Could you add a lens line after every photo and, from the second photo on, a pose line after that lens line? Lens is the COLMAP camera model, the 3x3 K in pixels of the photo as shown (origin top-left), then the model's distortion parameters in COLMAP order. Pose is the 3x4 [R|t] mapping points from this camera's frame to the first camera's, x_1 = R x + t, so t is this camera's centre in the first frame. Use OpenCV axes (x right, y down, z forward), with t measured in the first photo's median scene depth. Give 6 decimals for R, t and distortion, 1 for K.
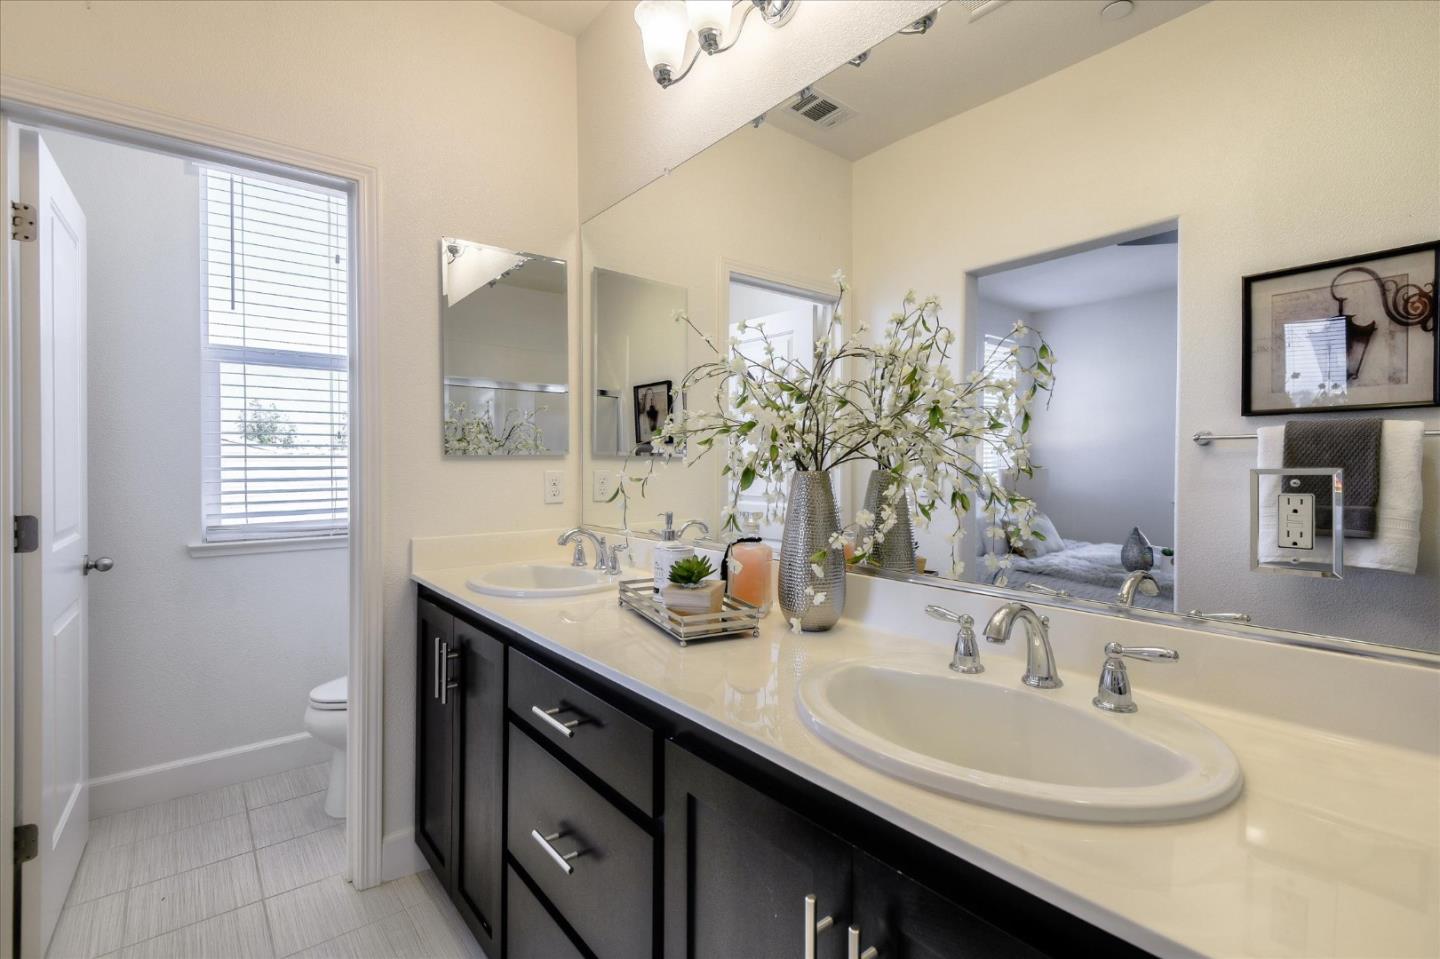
lens RADIAL K [[693.0, 0, 714.9], [0, 693.0, 471.2], [0, 0, 1]] dist [-0.005057, -0.000513]
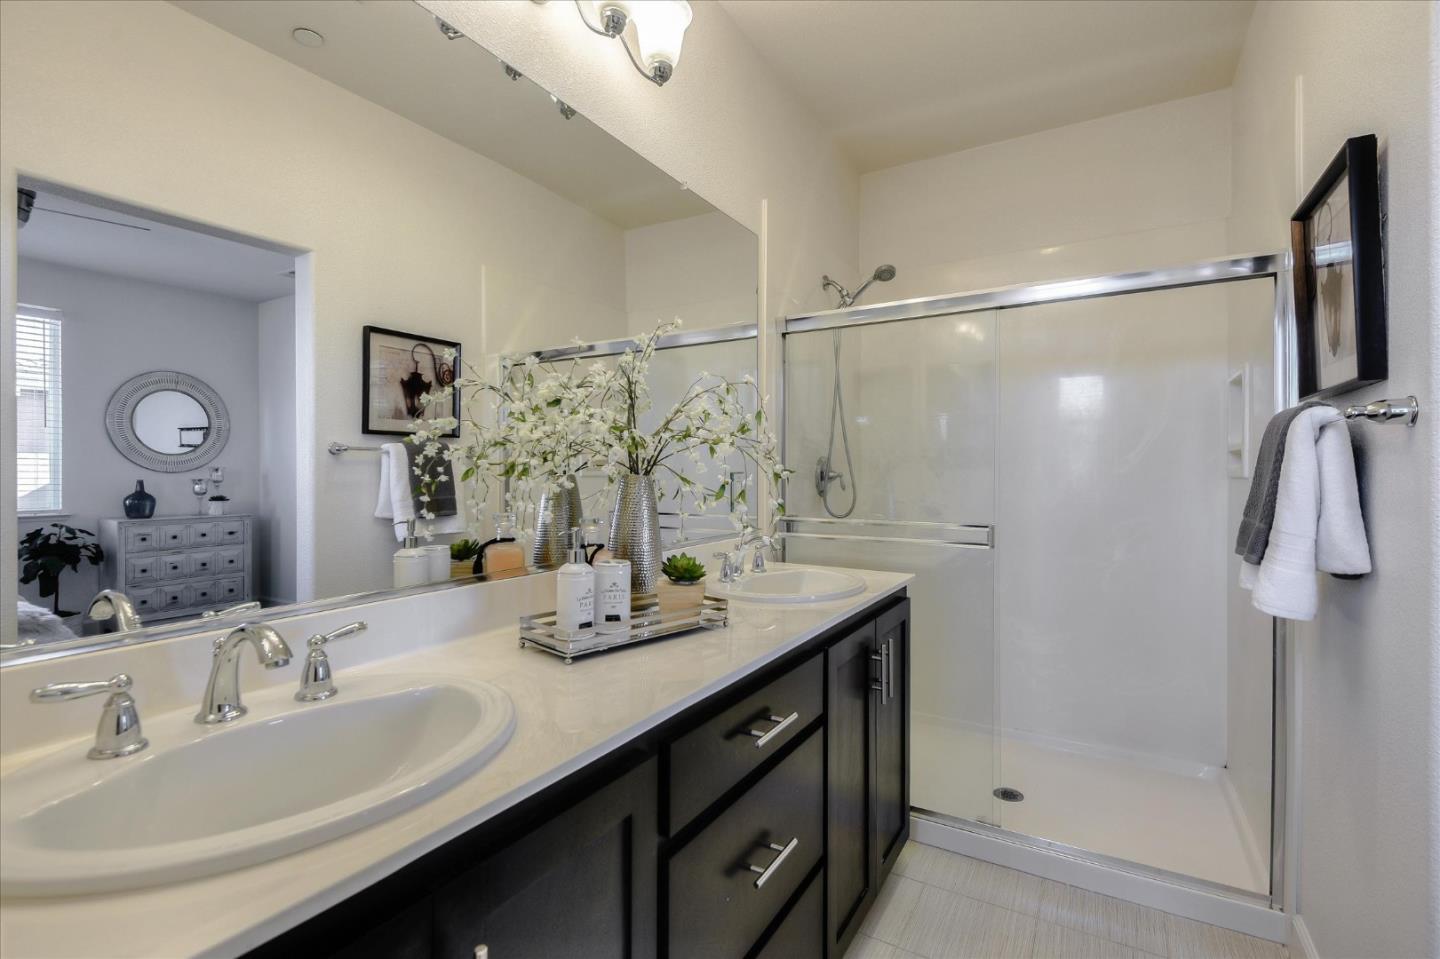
lens RADIAL K [[693.0, 0, 713.7], [0, 693.0, 473.6], [0, 0, 1]] dist [-0.005057, -0.000513]
pose [[-0.377774, -0.008310, 0.925861, -0.781072], [0.008307, 0.999889, 0.012364, -0.016867], [-0.925861, 0.012362, -0.377663, 1.009827]]
